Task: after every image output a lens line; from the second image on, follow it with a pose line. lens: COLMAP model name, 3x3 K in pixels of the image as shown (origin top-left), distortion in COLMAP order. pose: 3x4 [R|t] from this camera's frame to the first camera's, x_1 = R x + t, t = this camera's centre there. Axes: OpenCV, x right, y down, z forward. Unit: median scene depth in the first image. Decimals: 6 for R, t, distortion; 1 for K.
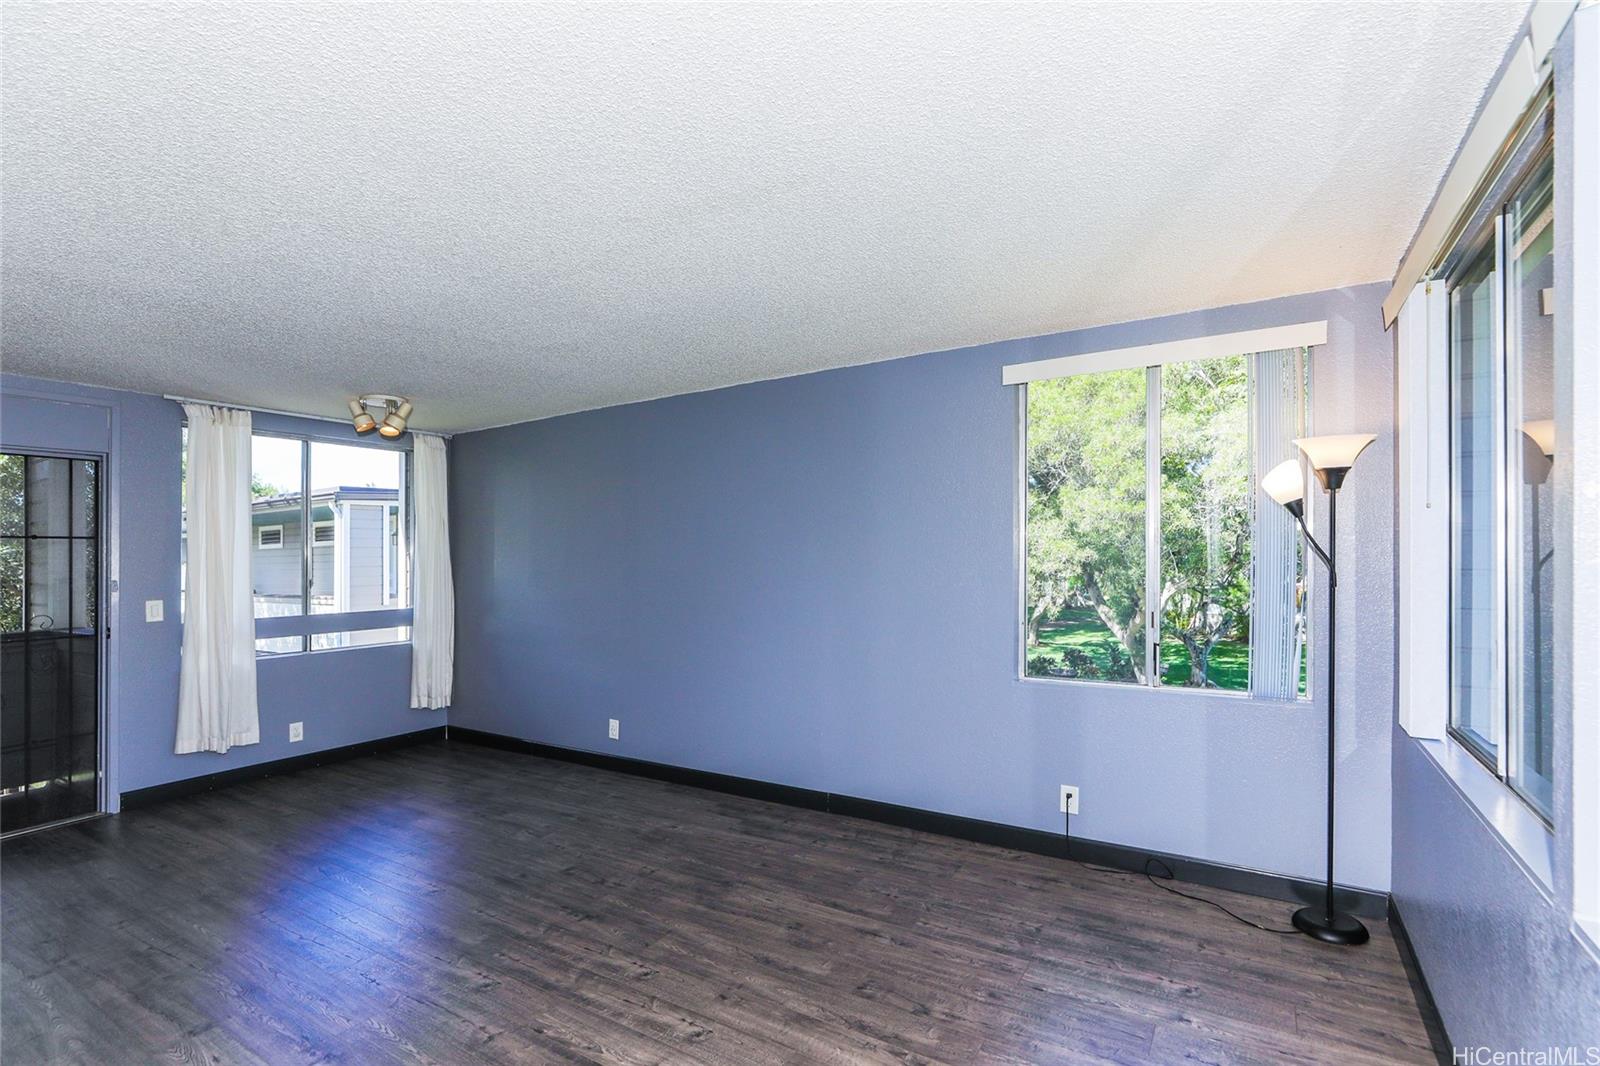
lens RADIAL K [[746.7, 0, 806.2], [0, 746.7, 559.8], [0, 0, 1]] dist [0.004006, 0.000289]
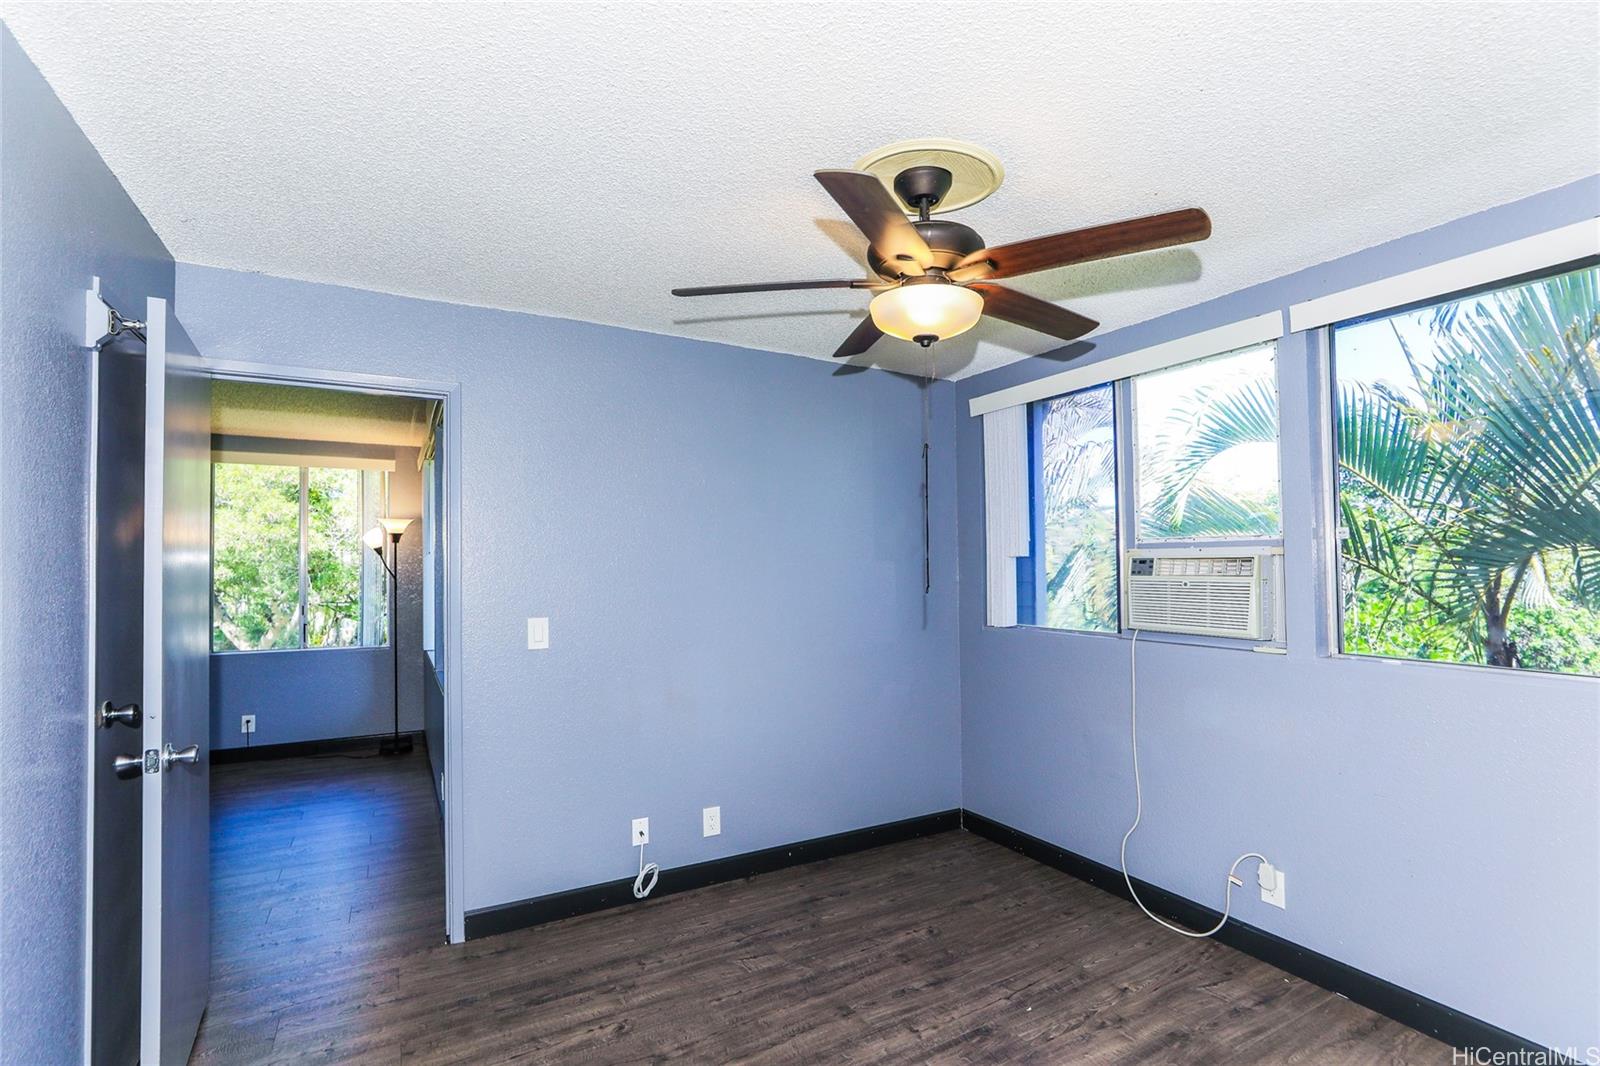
lens RADIAL K [[735.7, 0, 803.0], [0, 735.7, 560.1], [0, 0, 1]] dist [-0.003369, -0.000279]
pose [[0.494433, 0.008879, 0.869170, -0.344572], [0.010340, 0.999817, -0.016096, 0.000799], [-0.869154, 0.016946, 0.494251, -0.658868]]
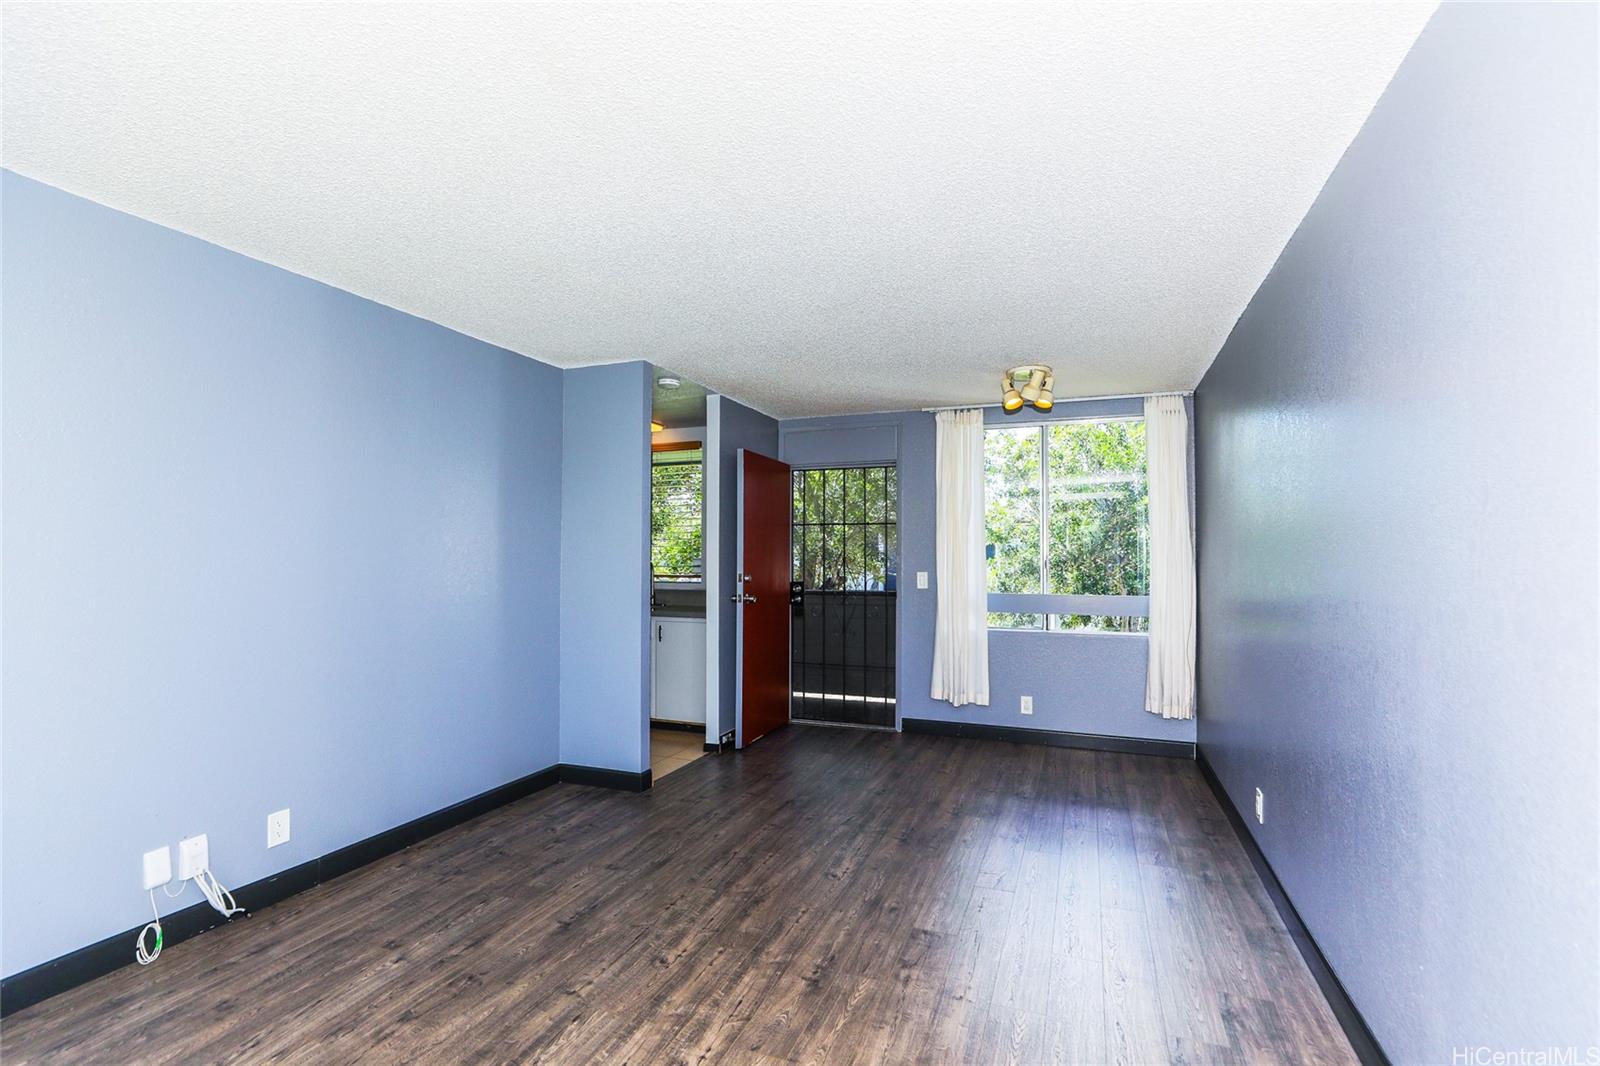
lens RADIAL K [[735.6, 0, 780.1], [0, 735.6, 536.2], [0, 0, 1]] dist [-0.030568, 0.017575]
pose [[0.177517, -0.012242, -0.984042, 0.315300], [-0.007530, 0.999876, -0.013797, 0.012456], [0.984089, 0.009859, 0.177403, 0.559502]]
